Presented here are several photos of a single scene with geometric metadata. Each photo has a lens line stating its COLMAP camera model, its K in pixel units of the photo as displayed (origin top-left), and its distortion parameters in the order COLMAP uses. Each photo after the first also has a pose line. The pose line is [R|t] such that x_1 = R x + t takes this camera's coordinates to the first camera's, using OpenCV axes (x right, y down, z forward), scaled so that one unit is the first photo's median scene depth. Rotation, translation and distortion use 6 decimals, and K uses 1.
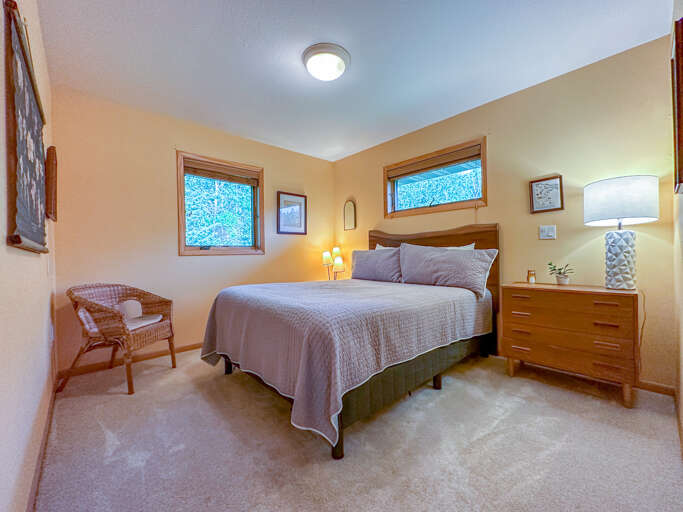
lens RADIAL K [[270.6, 0, 341.5], [0, 270.6, 256.0], [0, 0, 1]] dist [-0.001007, -0.000231]
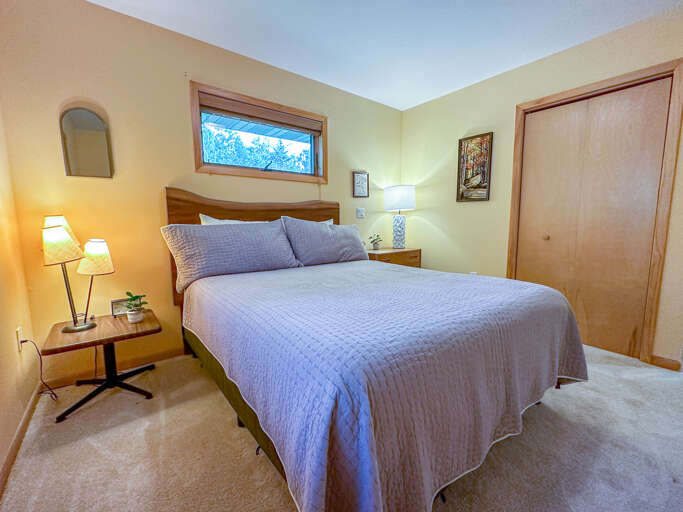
lens RADIAL K [[270.6, 0, 341.5], [0, 270.6, 256.0], [0, 0, 1]] dist [-0.001007, -0.000231]
pose [[0.129031, -0.113676, 0.985103, -0.594627], [0.009779, 0.993505, 0.113365, -0.022953], [-0.991592, -0.004994, 0.129305, 0.853831]]
